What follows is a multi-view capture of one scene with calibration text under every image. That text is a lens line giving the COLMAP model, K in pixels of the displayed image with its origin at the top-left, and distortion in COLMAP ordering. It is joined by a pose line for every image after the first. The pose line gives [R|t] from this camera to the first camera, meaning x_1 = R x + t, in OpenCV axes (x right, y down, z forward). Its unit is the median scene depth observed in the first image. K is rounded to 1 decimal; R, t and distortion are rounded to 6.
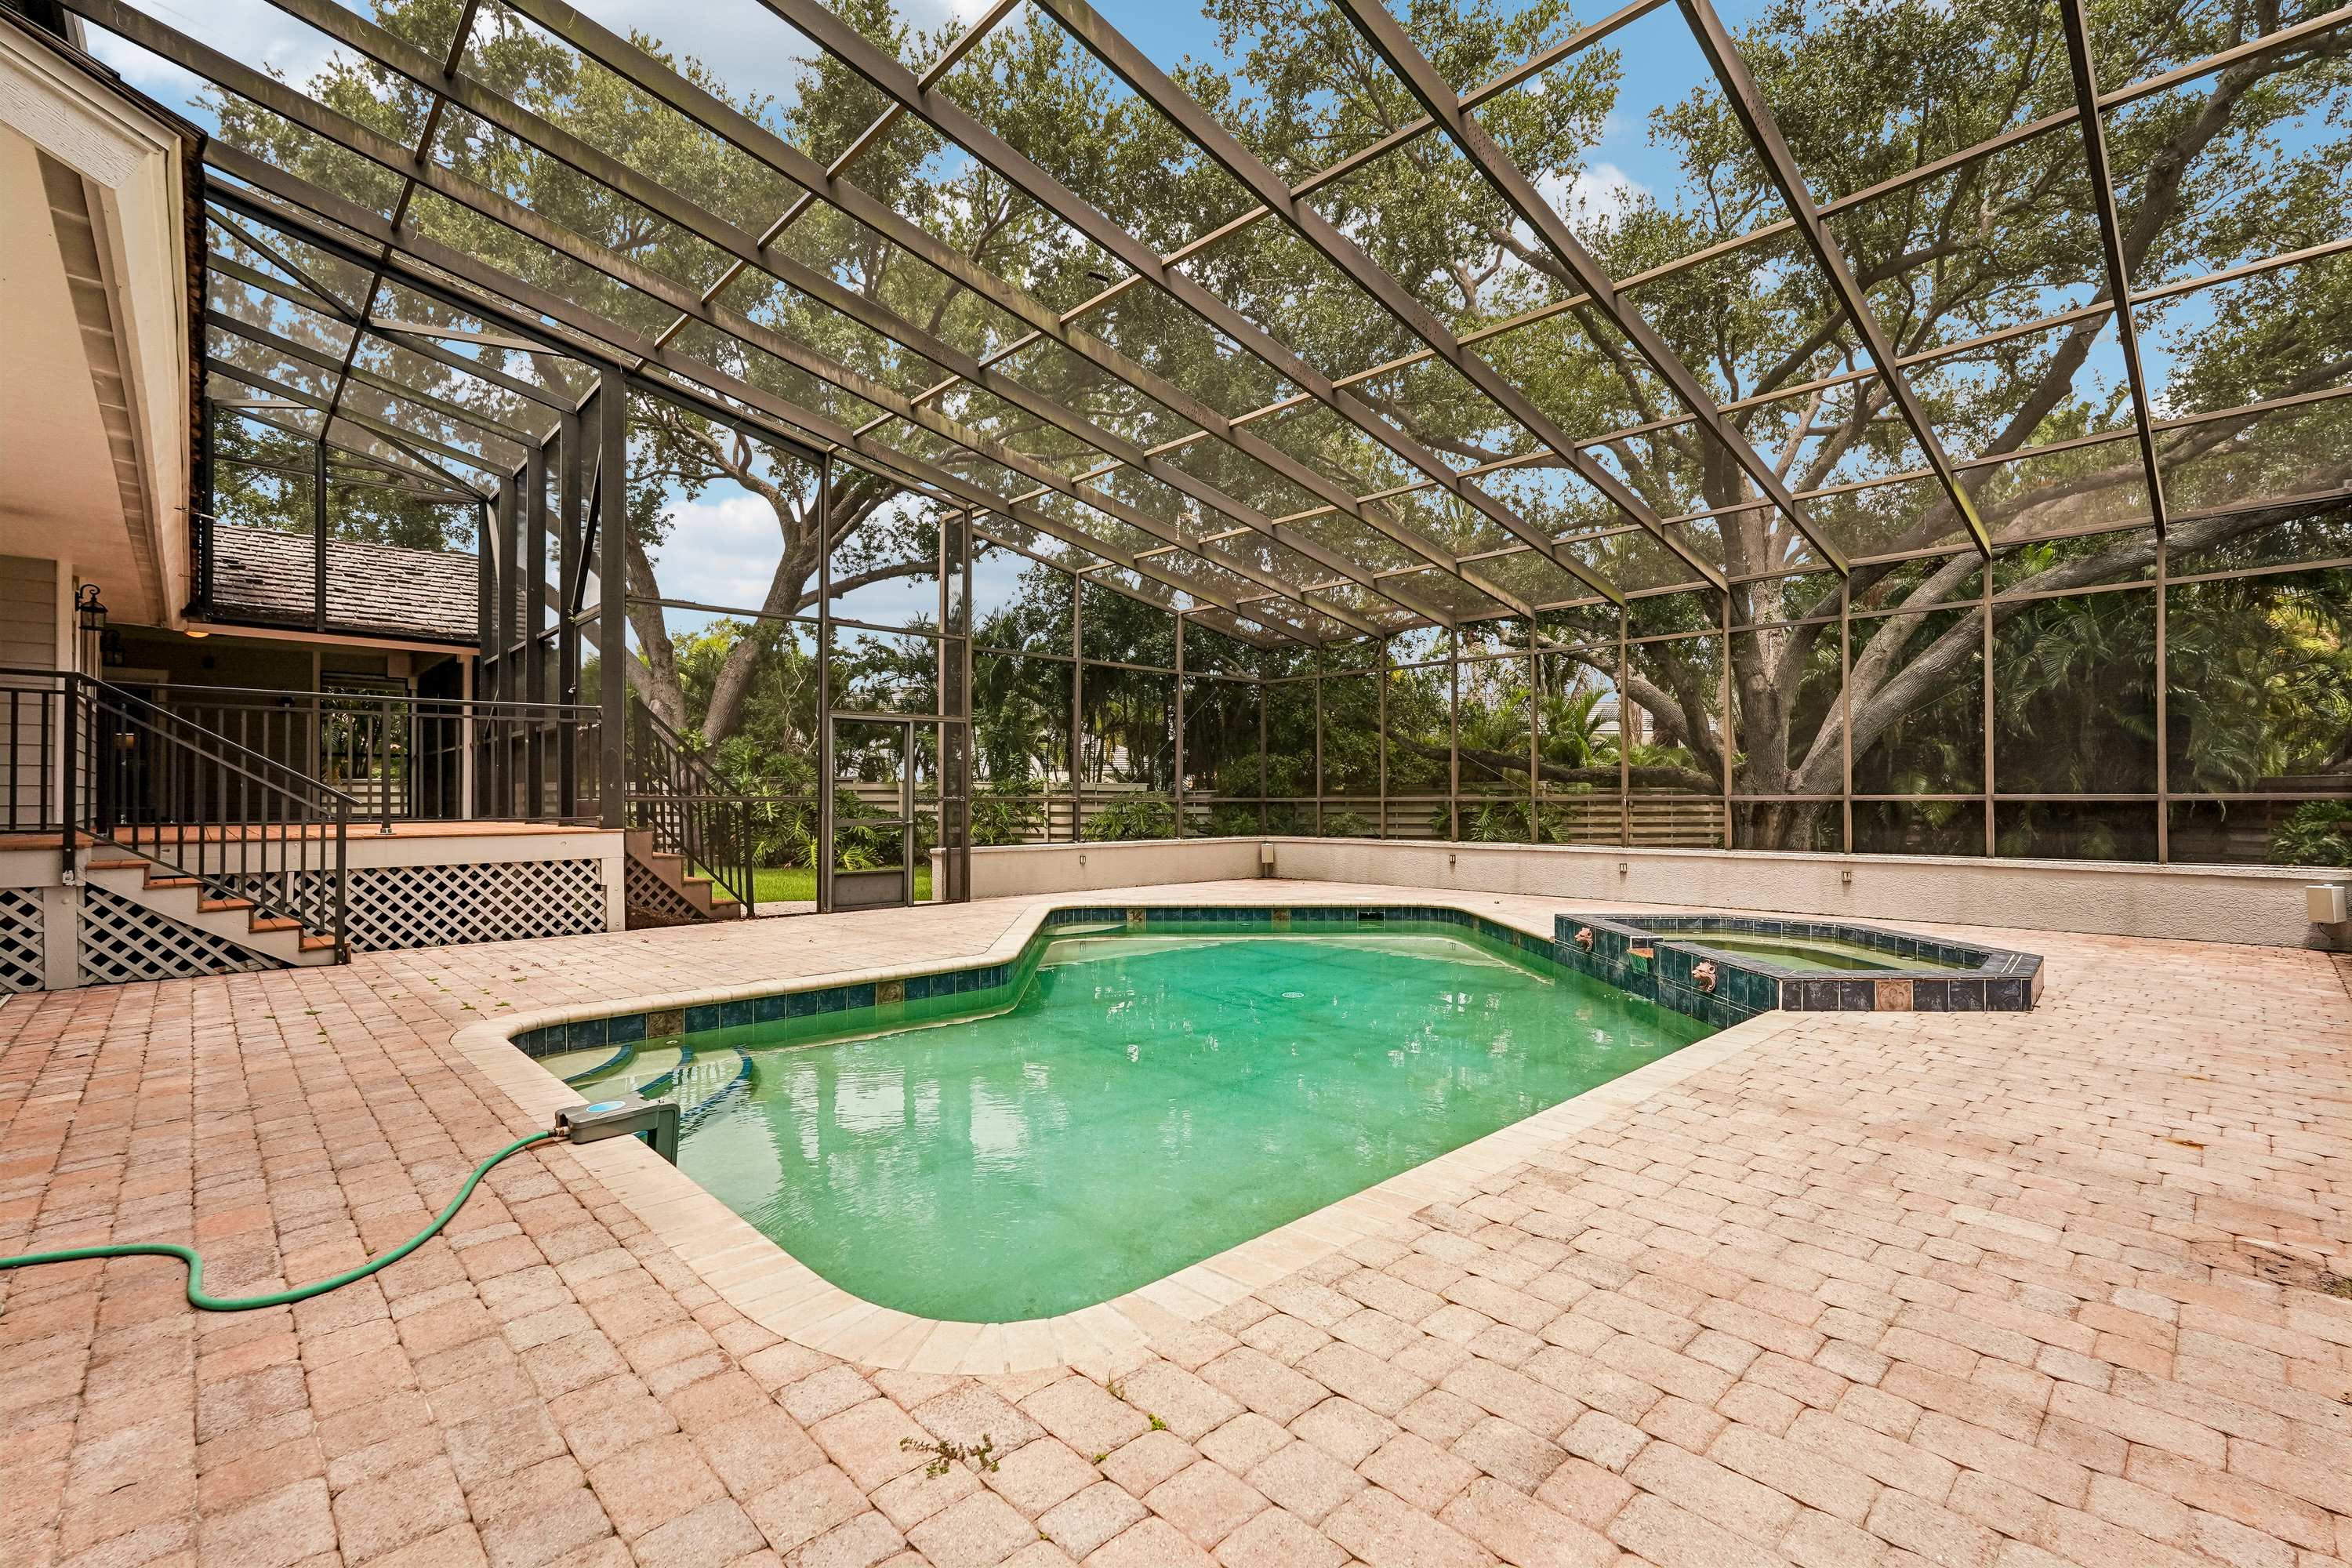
lens RADIAL K [[1042.6, 0, 1168.8], [0, 1042.6, 795.5], [0, 0, 1]] dist [-0.003687, 0.002726]
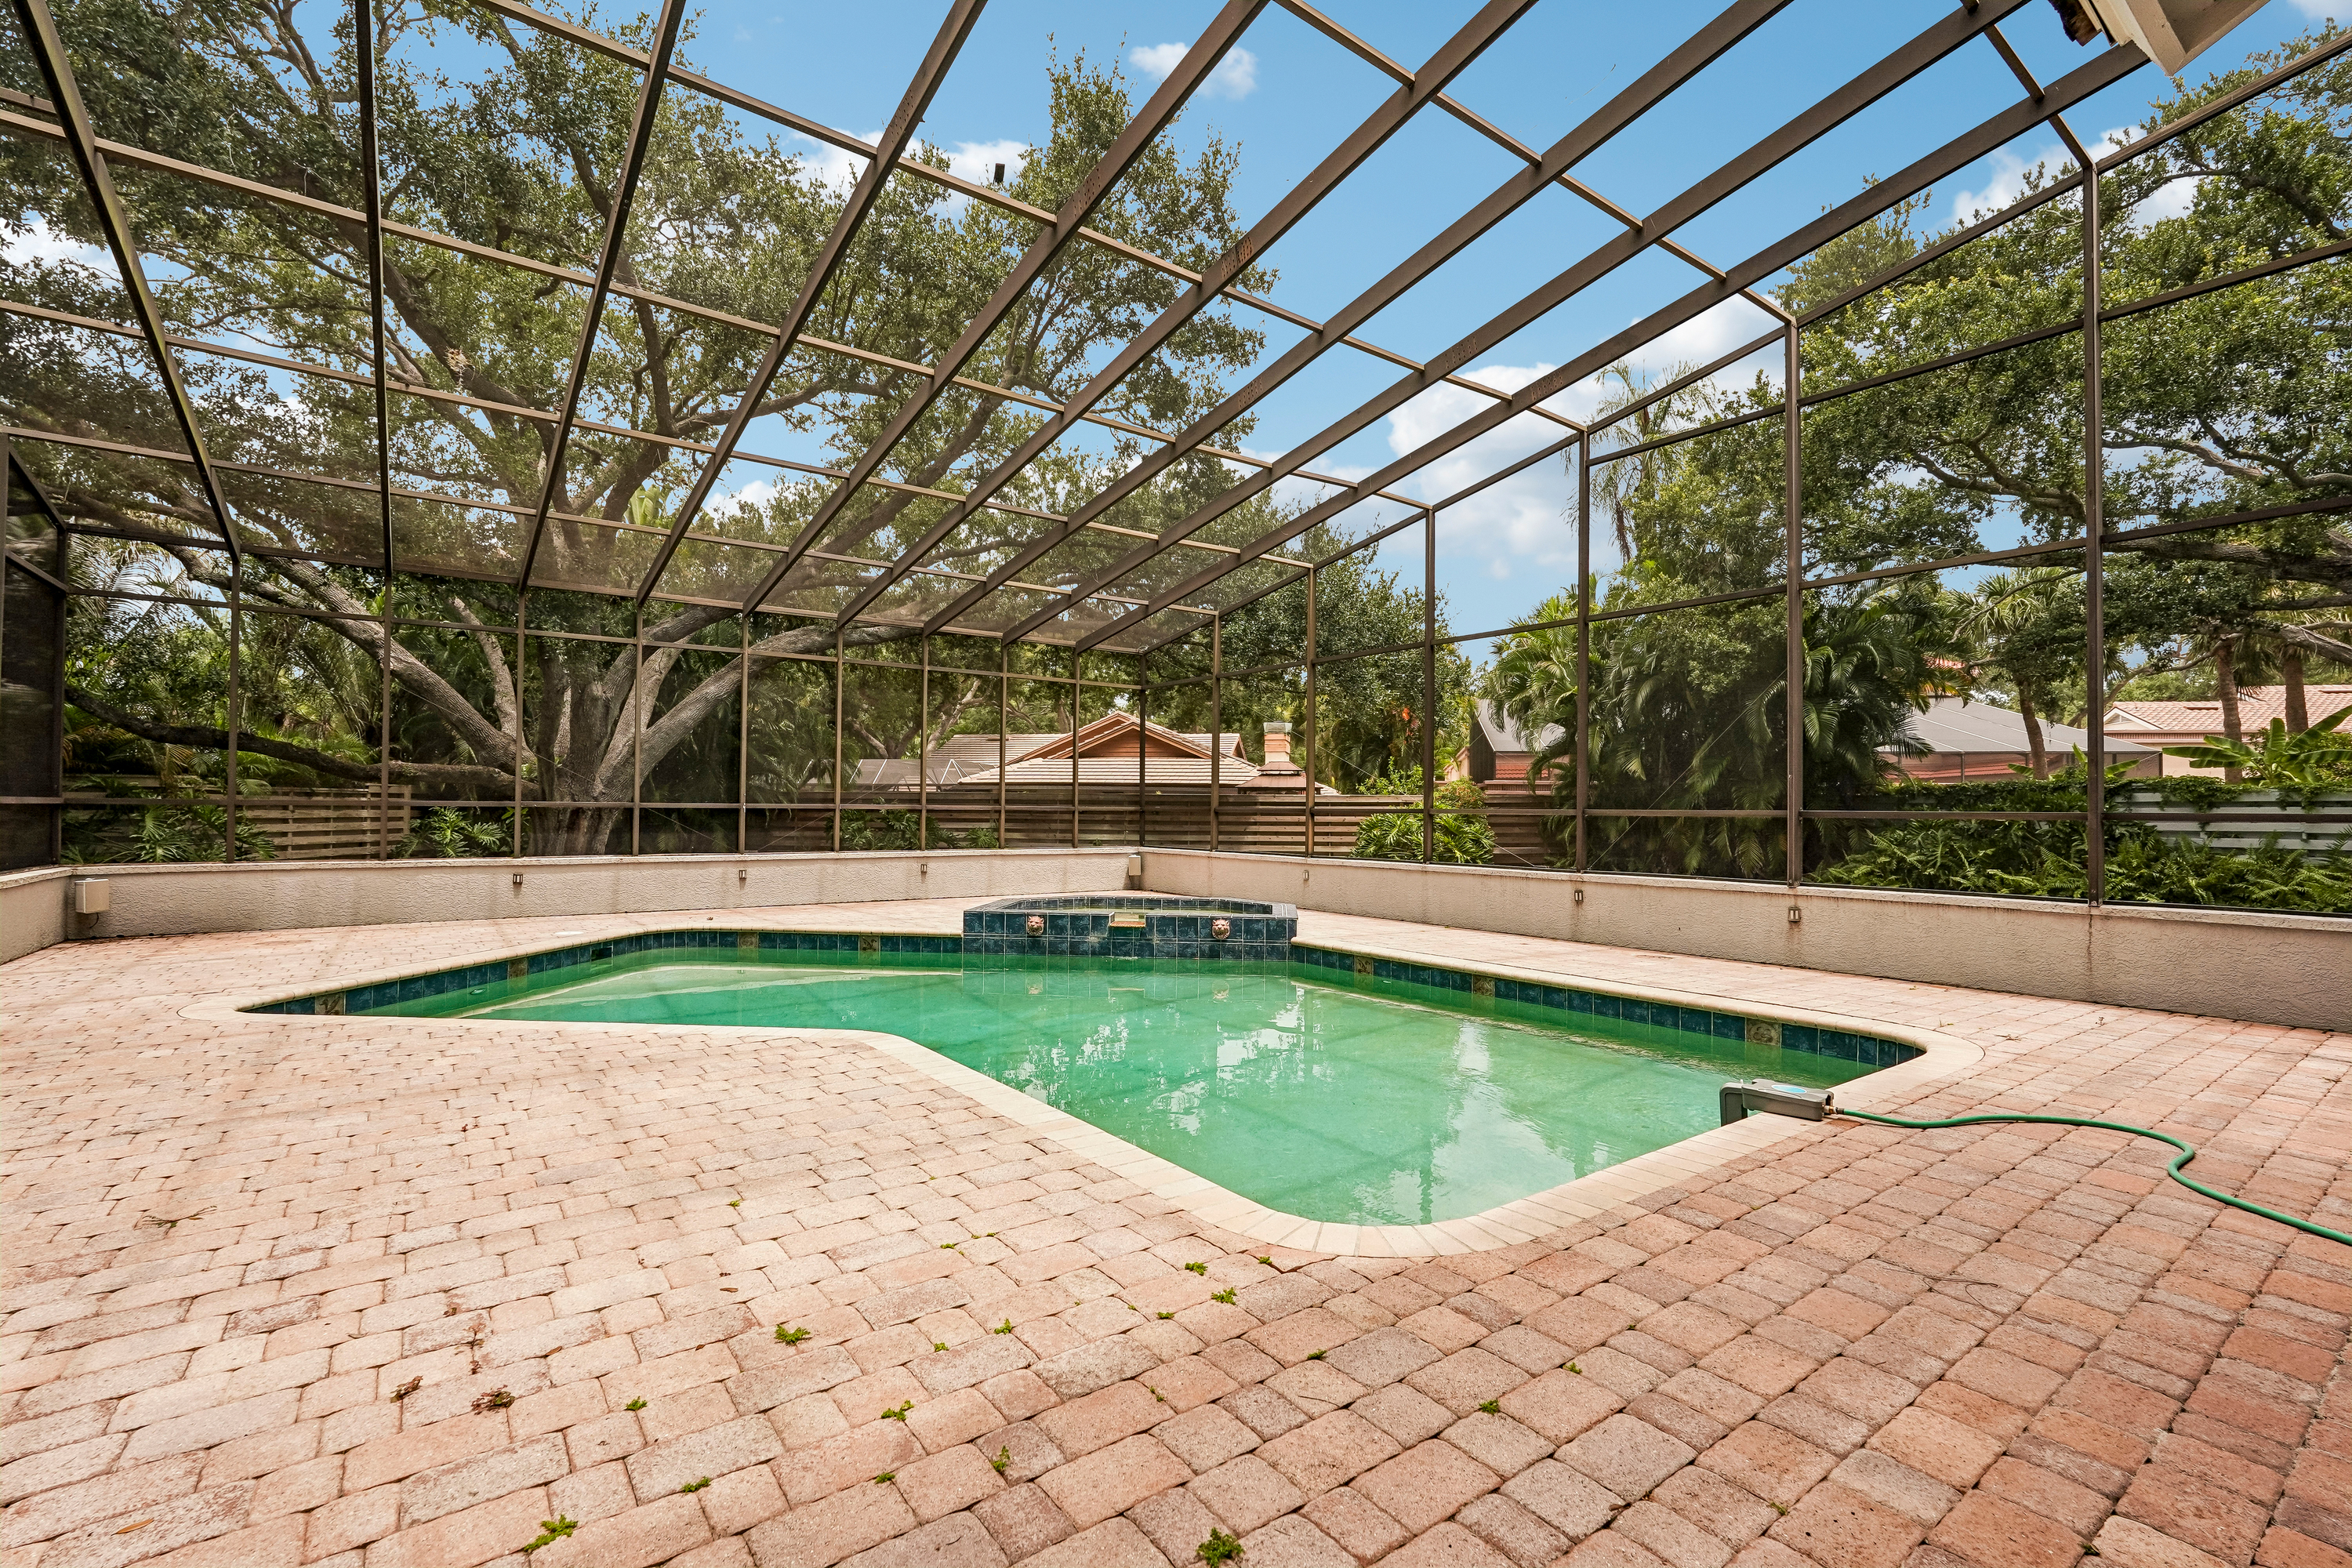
lens RADIAL K [[1042.6, 0, 1182.5], [0, 1042.6, 791.1], [0, 0, 1]] dist [-0.003687, 0.002726]
pose [[0.104782, 0.021227, 0.994269, -0.363575], [-0.014940, 0.999693, -0.019768, 0.001427], [-0.994383, -0.012783, 0.105067, 0.321508]]
